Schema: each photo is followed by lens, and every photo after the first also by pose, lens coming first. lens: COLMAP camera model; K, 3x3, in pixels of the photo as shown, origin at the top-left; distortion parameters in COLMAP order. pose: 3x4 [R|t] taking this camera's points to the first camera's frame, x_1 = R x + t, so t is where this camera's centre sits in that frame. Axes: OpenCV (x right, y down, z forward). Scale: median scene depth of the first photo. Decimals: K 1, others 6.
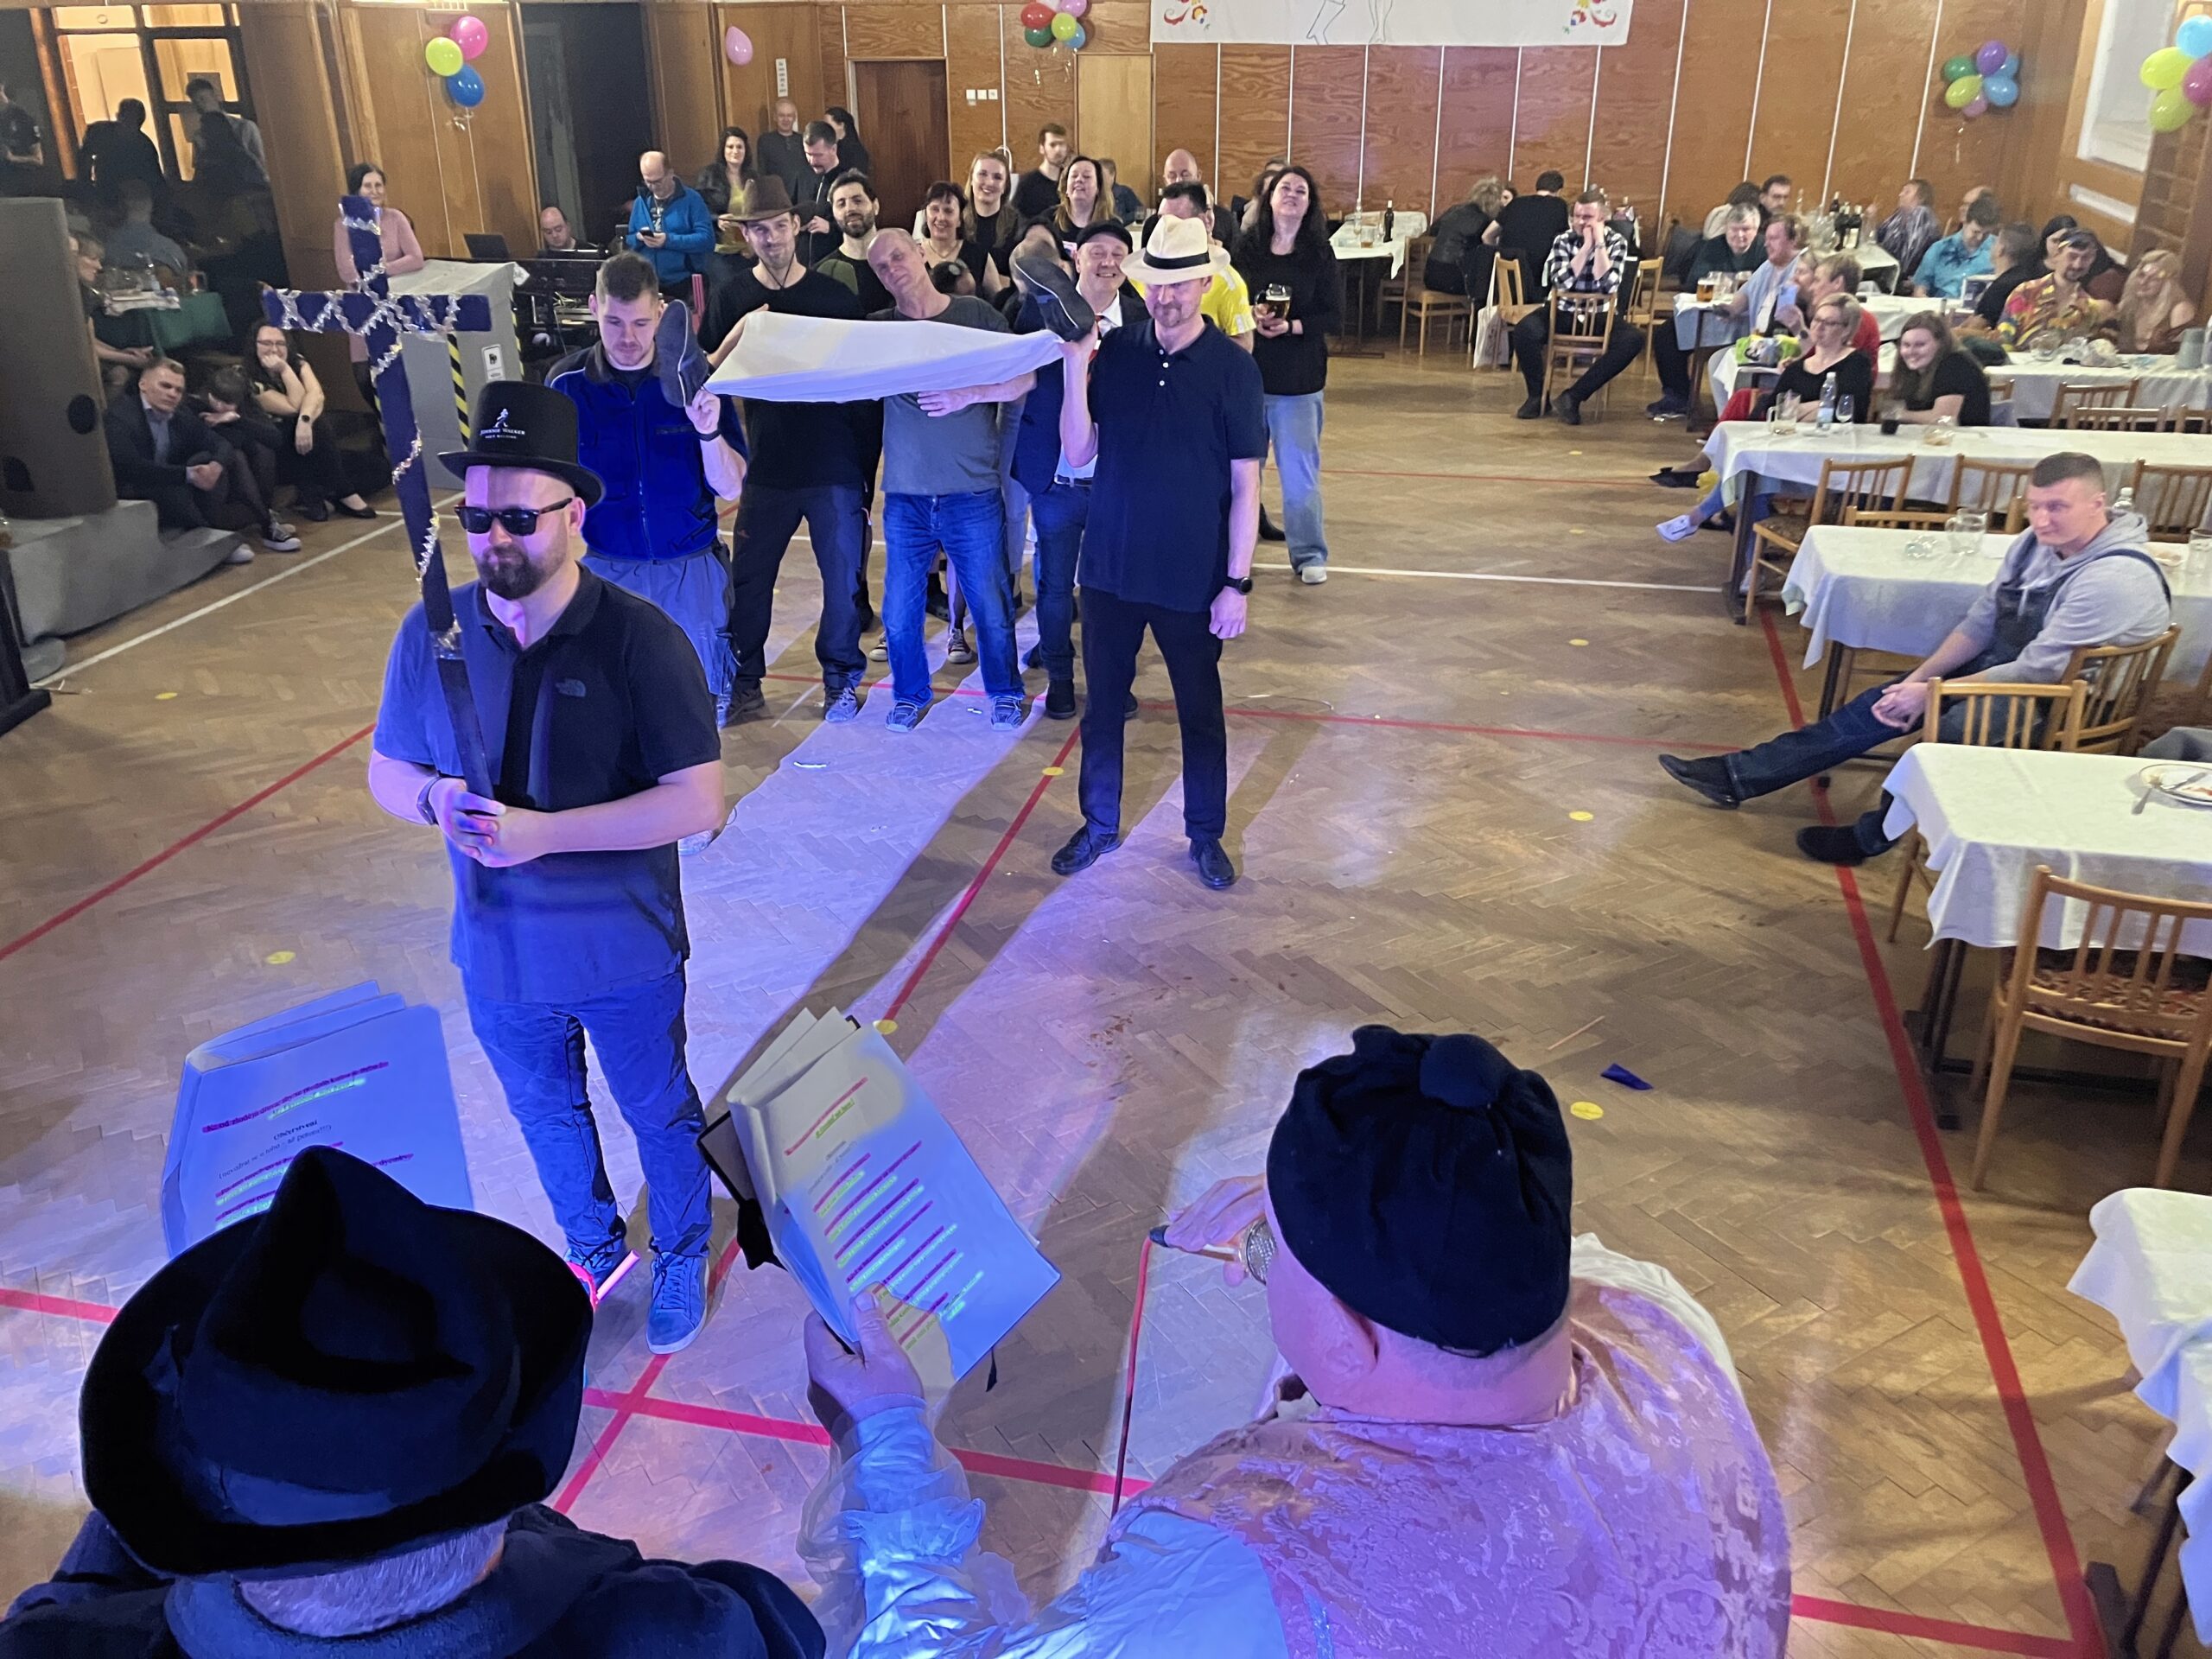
lens RADIAL K [[1837.4, 0, 1092.5], [0, 1837.4, 831.5], [0, 0, 1]] dist [0.112314, -0.180937]
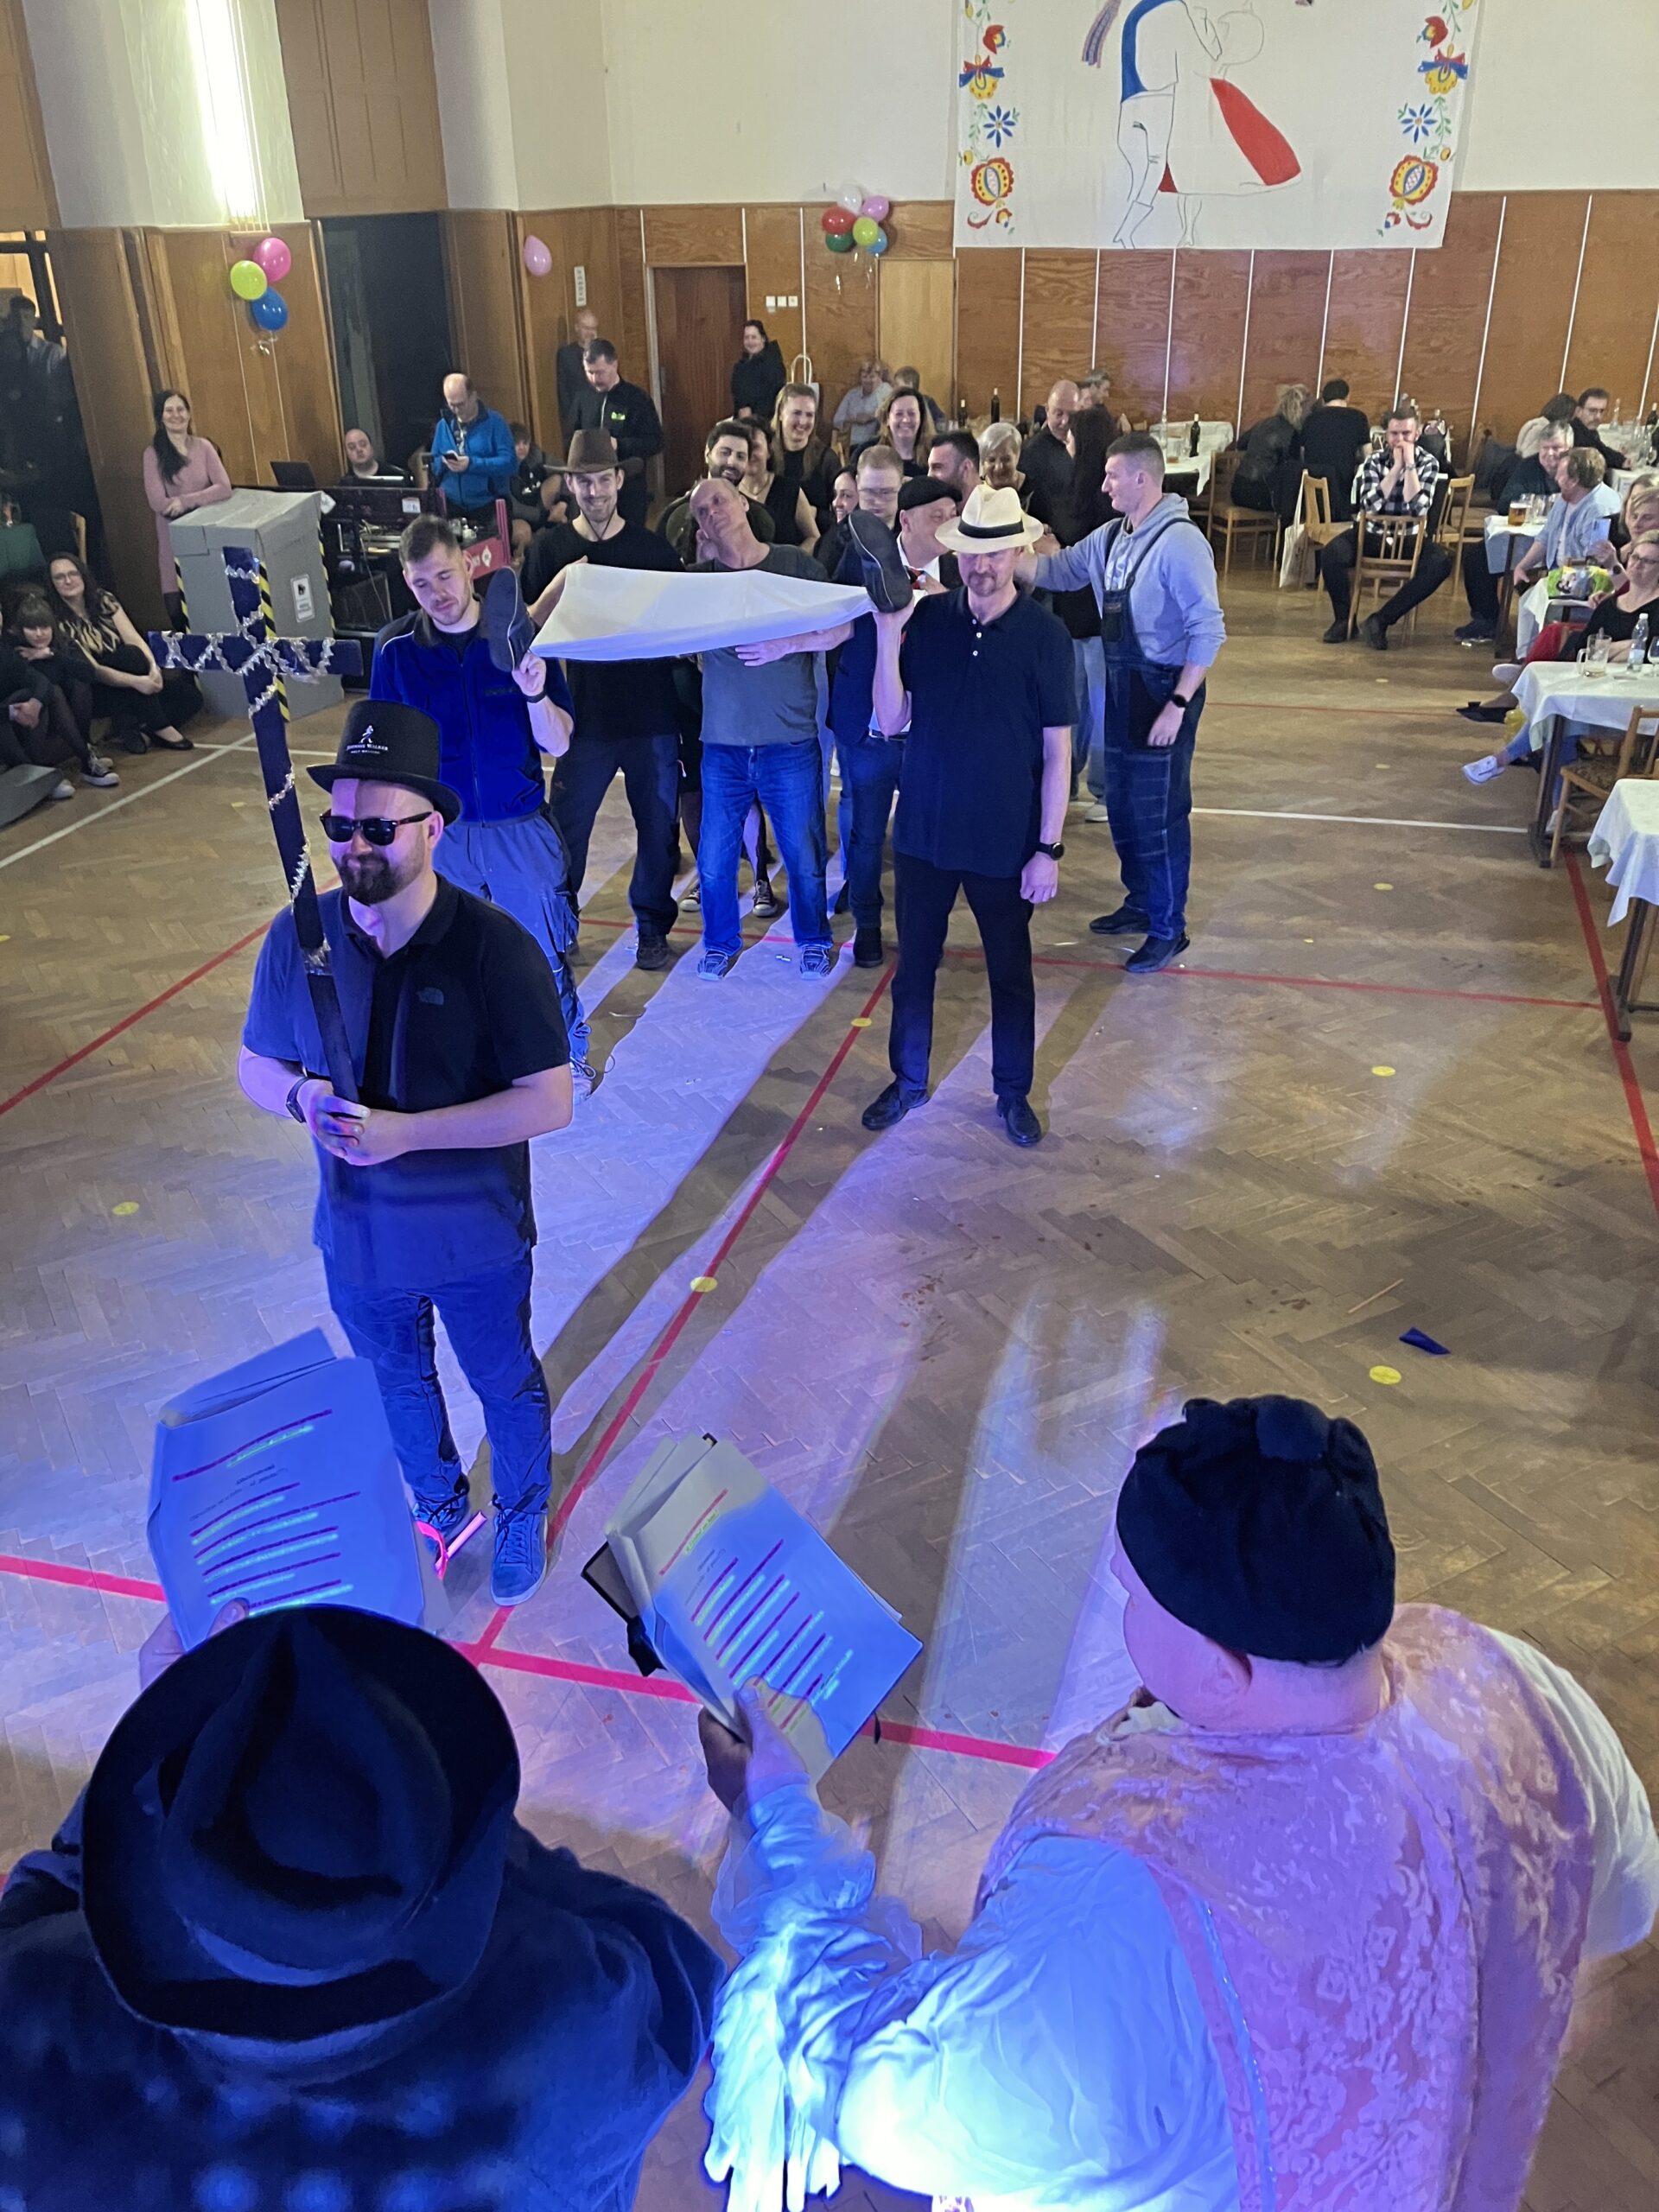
lens RADIAL K [[1850.9, 0, 836.2], [0, 1850.9, 1114.2], [0, 0, 1]] dist [0.087400, -0.099954]
pose [[0.999706, 0.006369, -0.023396, -0.010343], [-0.005286, 0.998925, 0.046061, -0.026743], [0.023664, -0.045924, 0.998665, -0.025851]]
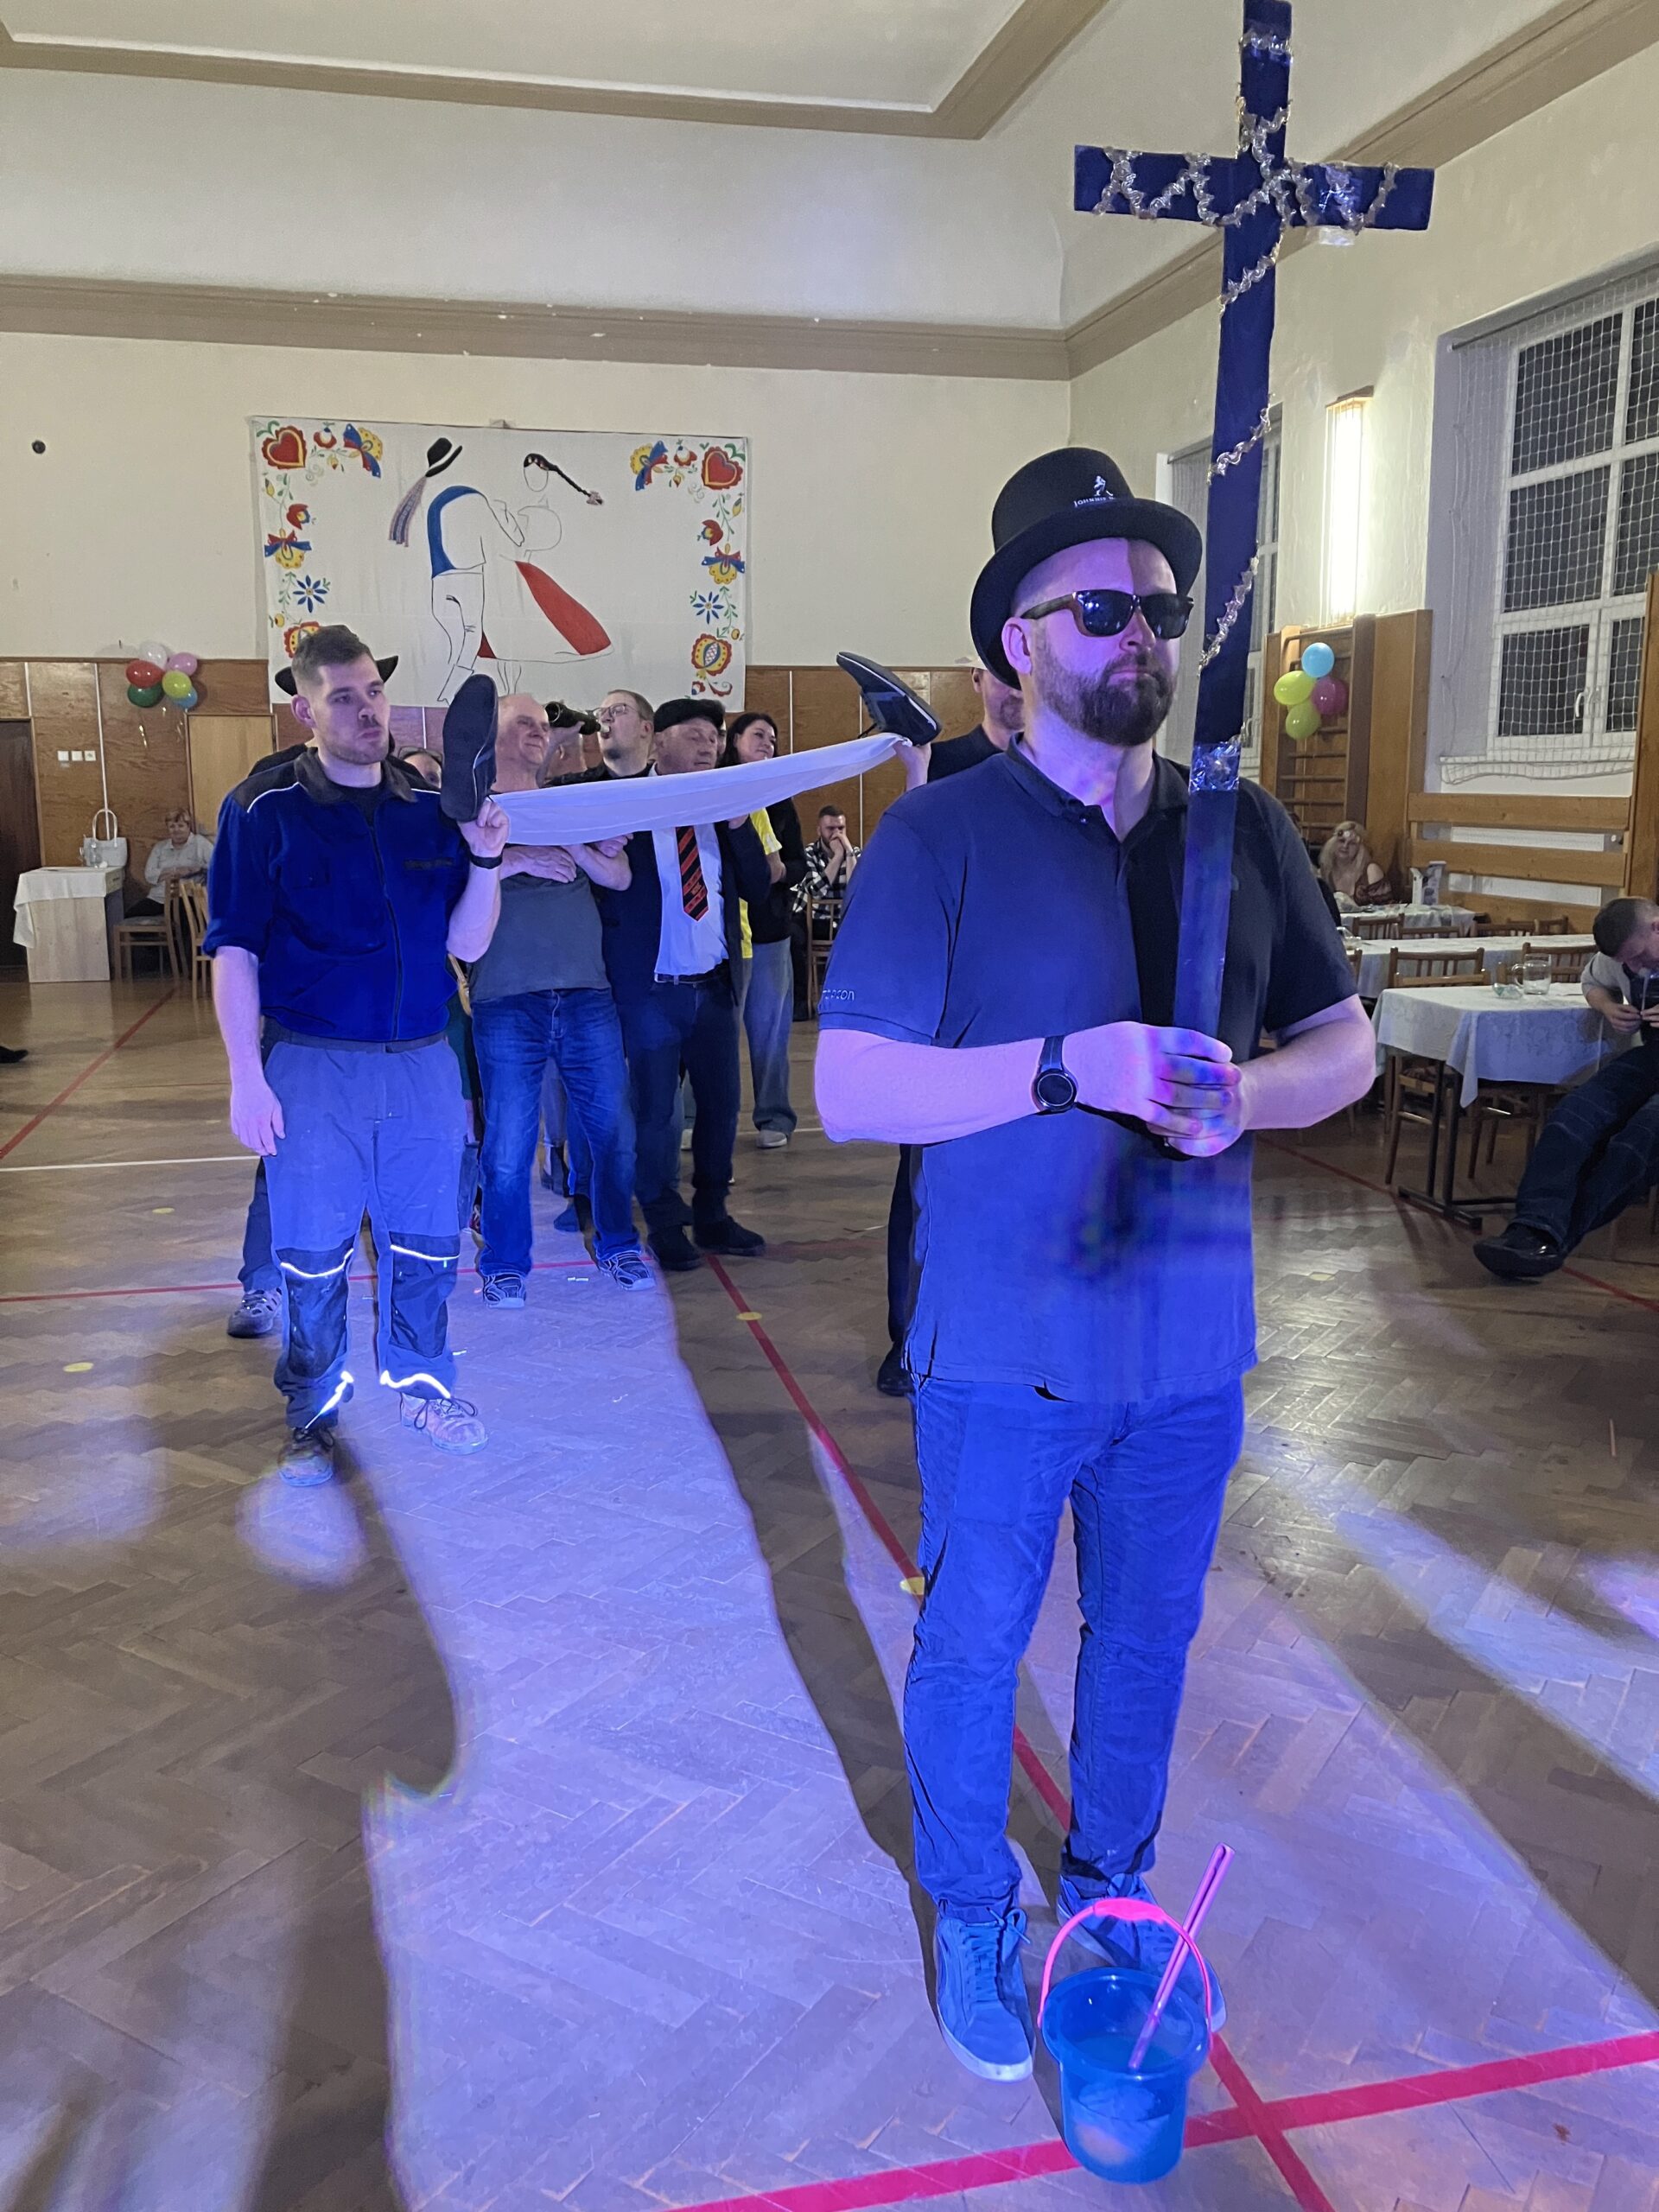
lens RADIAL K [[1853.1, 0, 829.5], [0, 1853.1, 1106.0], [0, 0, 1]] dist [0.096636, -0.311861]
pose [[0.898569, -0.072659, 0.432775, -0.317795], [0.176960, 0.962454, -0.205834, 0.049581], [-0.401570, 0.261539, 0.877689, 0.229195]]
